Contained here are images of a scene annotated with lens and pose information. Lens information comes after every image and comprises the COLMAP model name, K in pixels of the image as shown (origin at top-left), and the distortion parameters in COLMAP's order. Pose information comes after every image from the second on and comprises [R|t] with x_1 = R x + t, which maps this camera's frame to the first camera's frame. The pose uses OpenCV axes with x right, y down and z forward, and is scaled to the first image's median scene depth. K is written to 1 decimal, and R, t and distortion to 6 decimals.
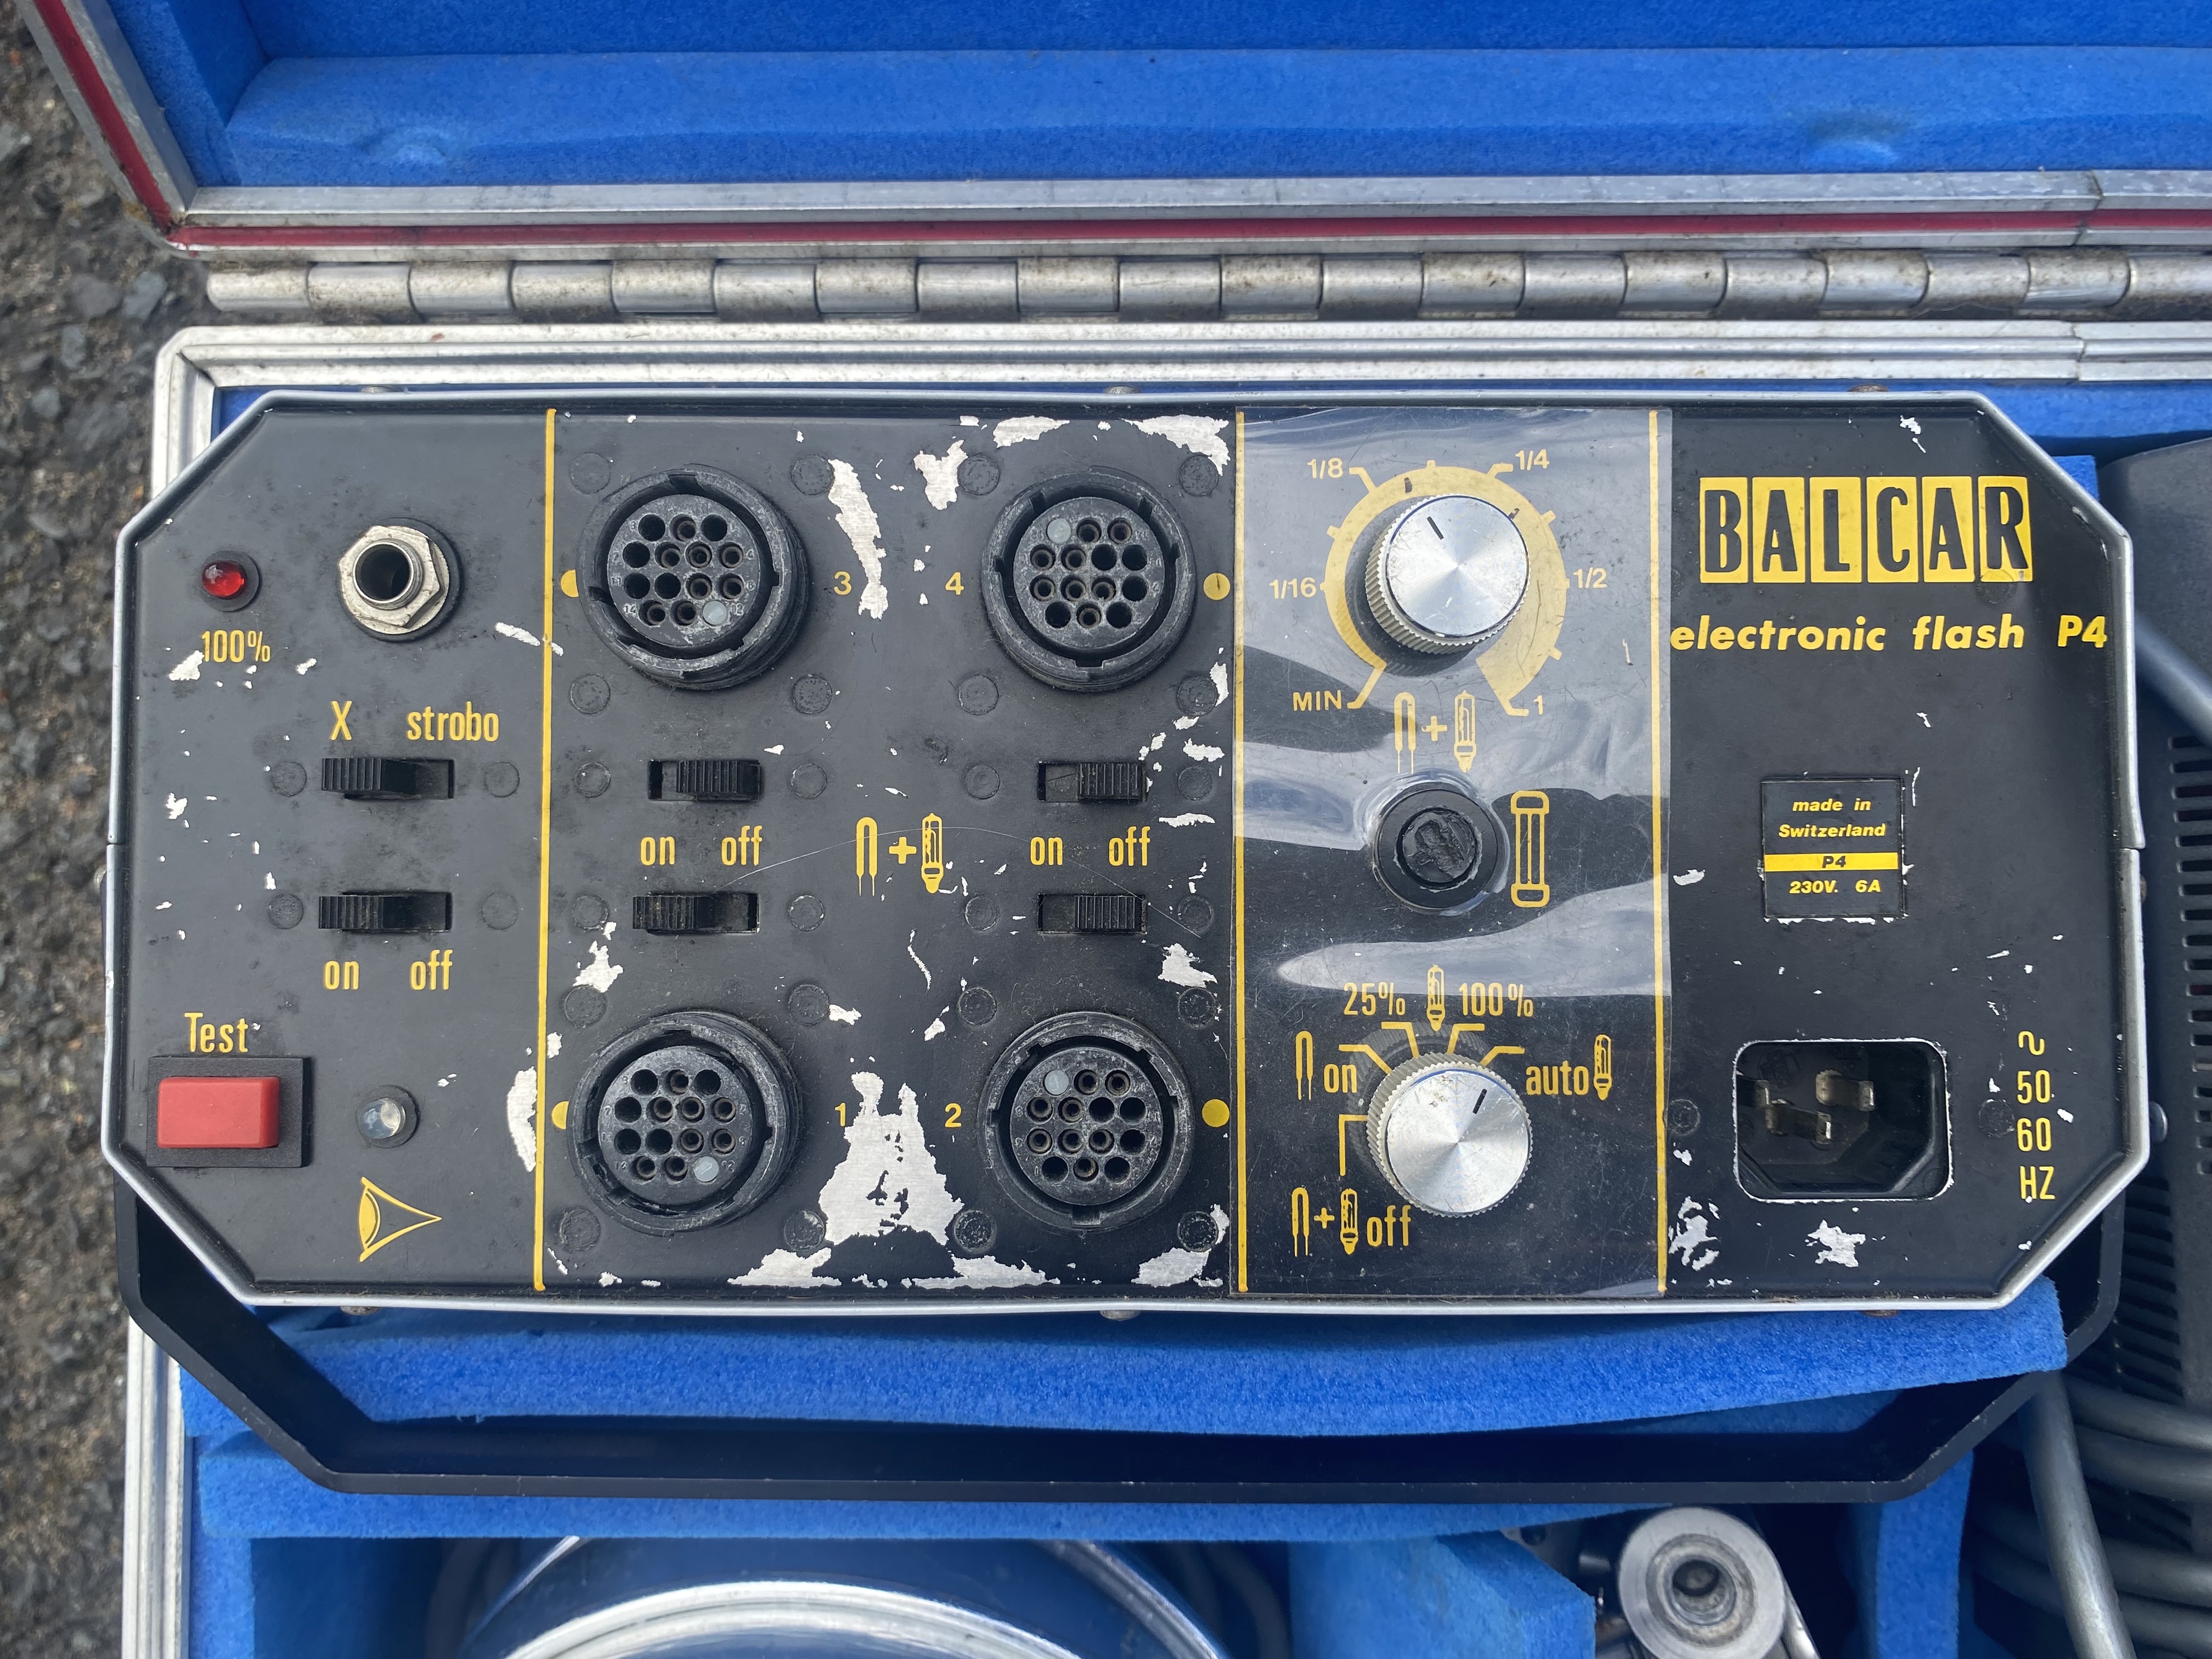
lens RADIAL K [[1714.5, 0, 1106.0], [0, 1714.5, 829.5], [0, 0, 1]] dist [-0.013598, 0.002543]
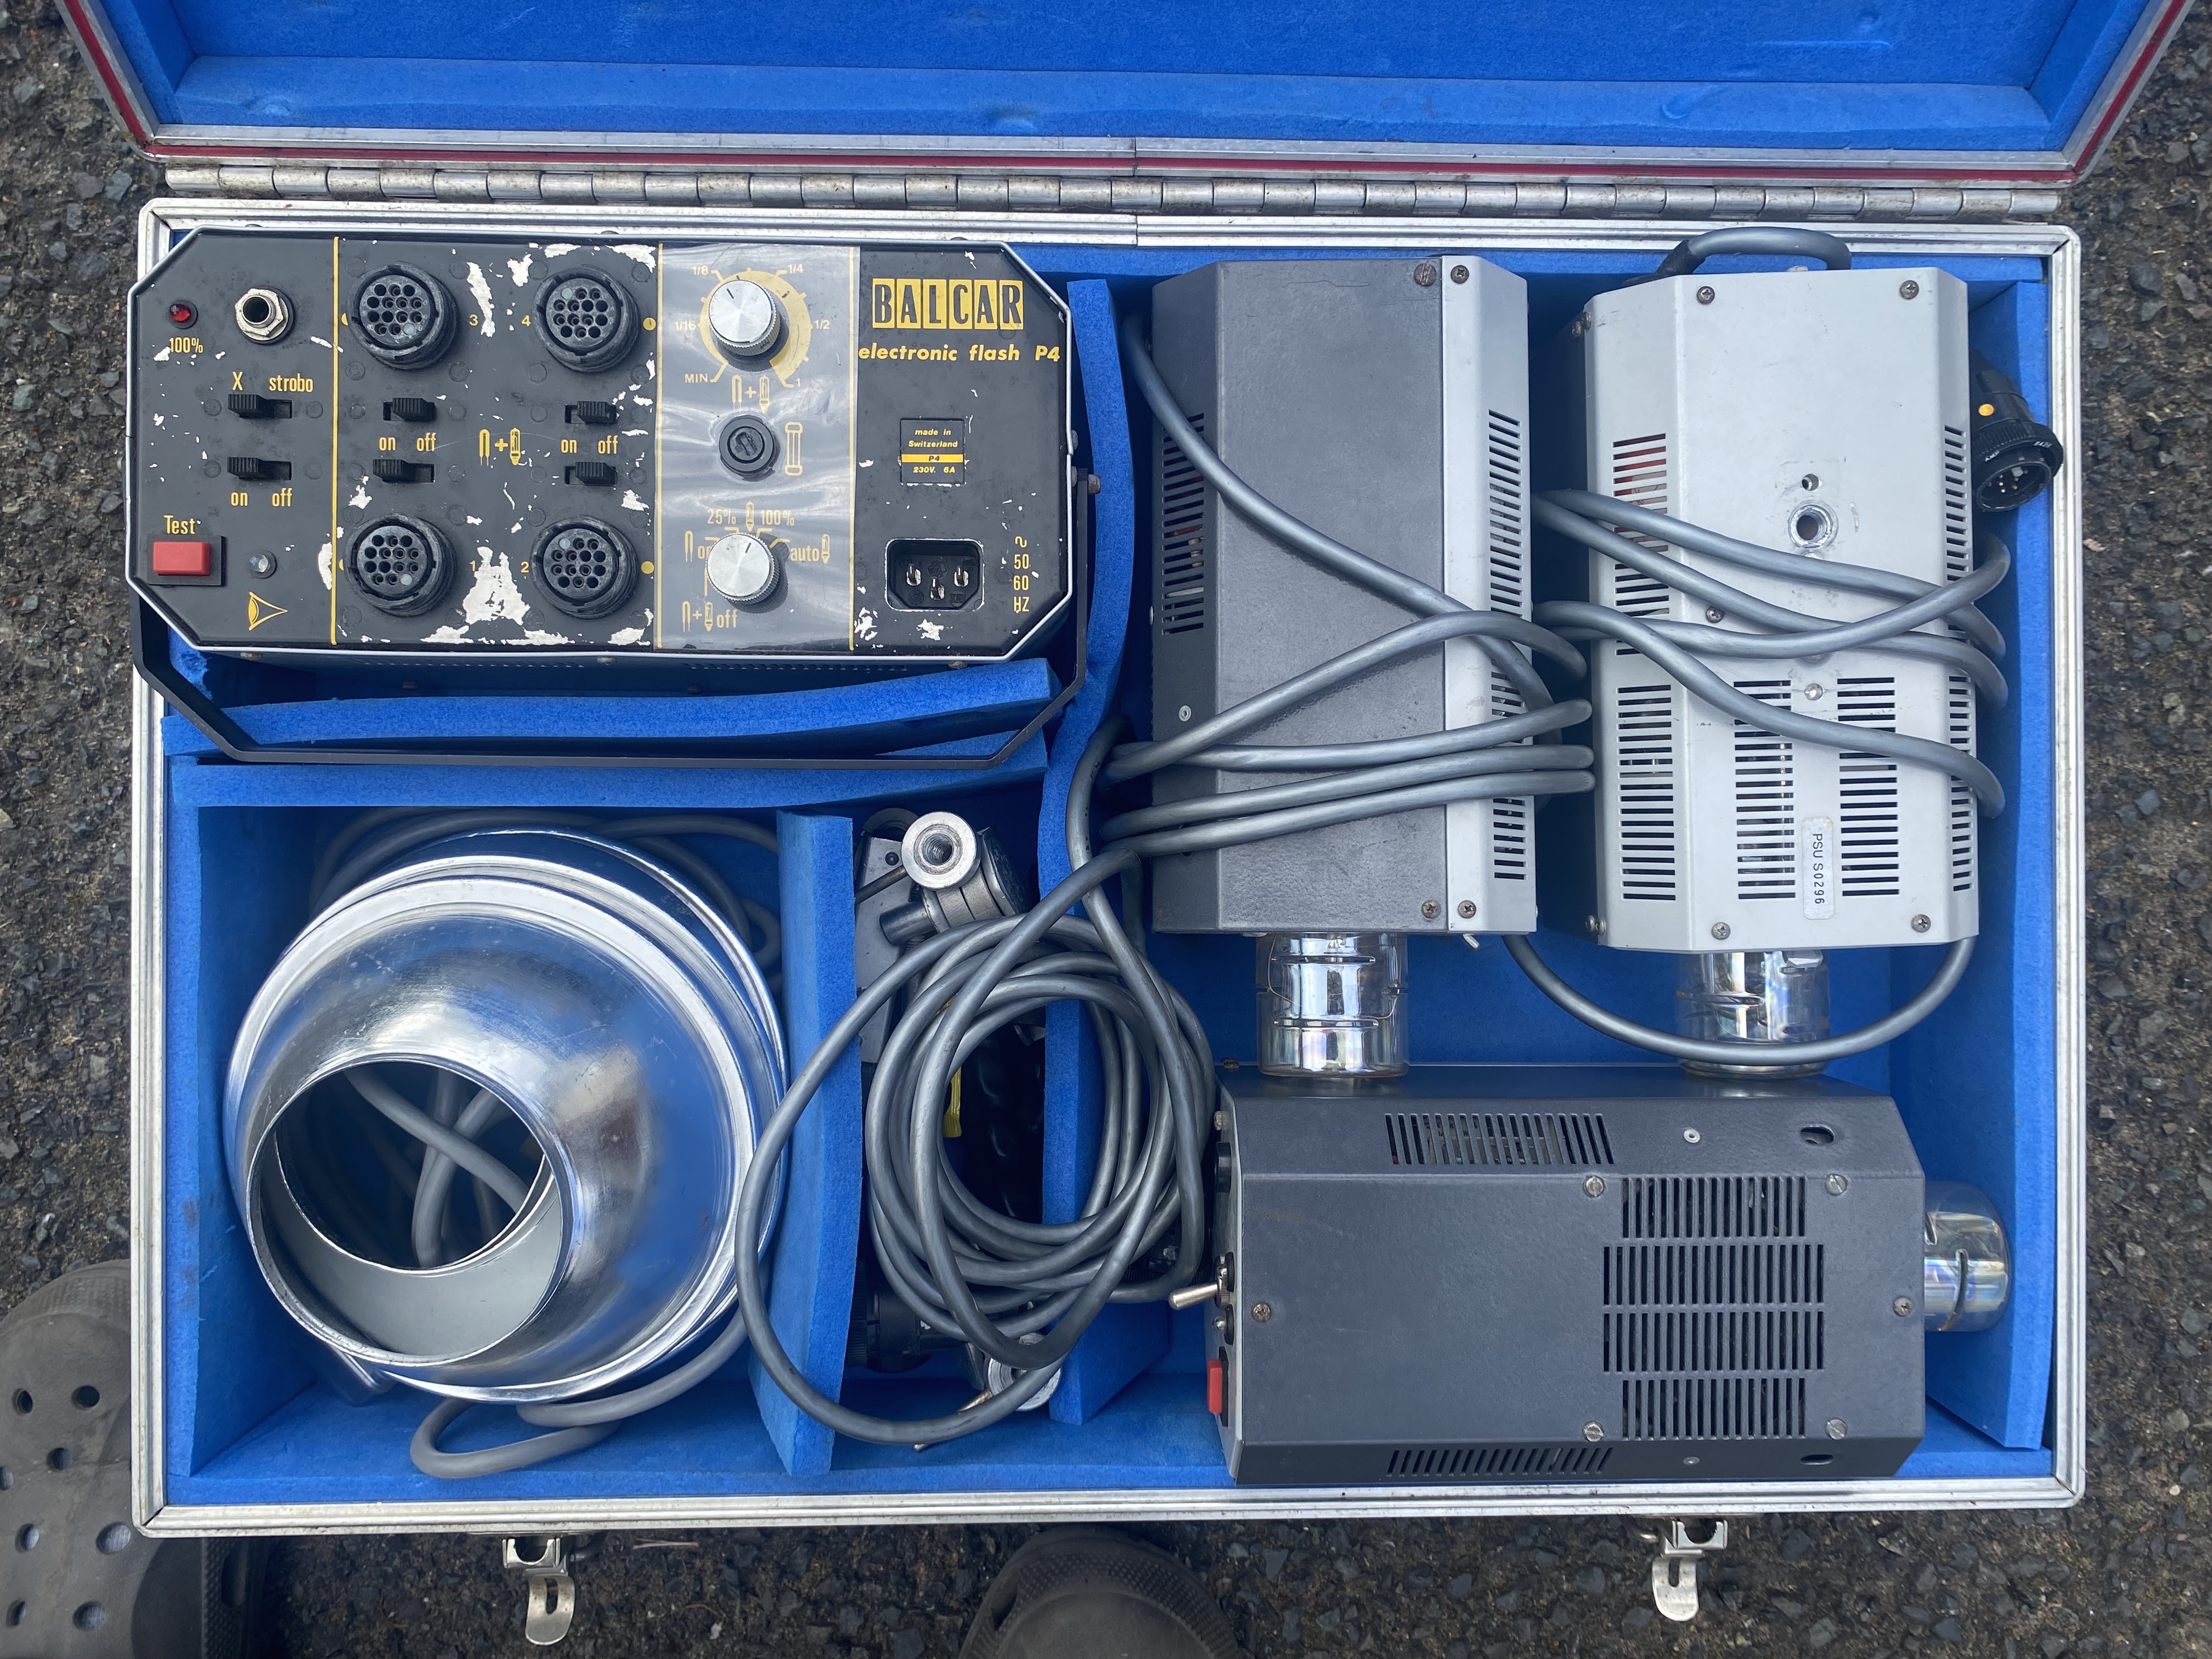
lens RADIAL K [[1671.1, 0, 1106.0], [0, 1671.1, 829.5], [0, 0, 1]] dist [0.006139, -0.009843]
pose [[0.999092, 0.005320, 0.042266, 0.485607], [-0.007046, 0.999142, 0.040804, 0.353729], [-0.042013, -0.041065, 0.998273, -1.016846]]
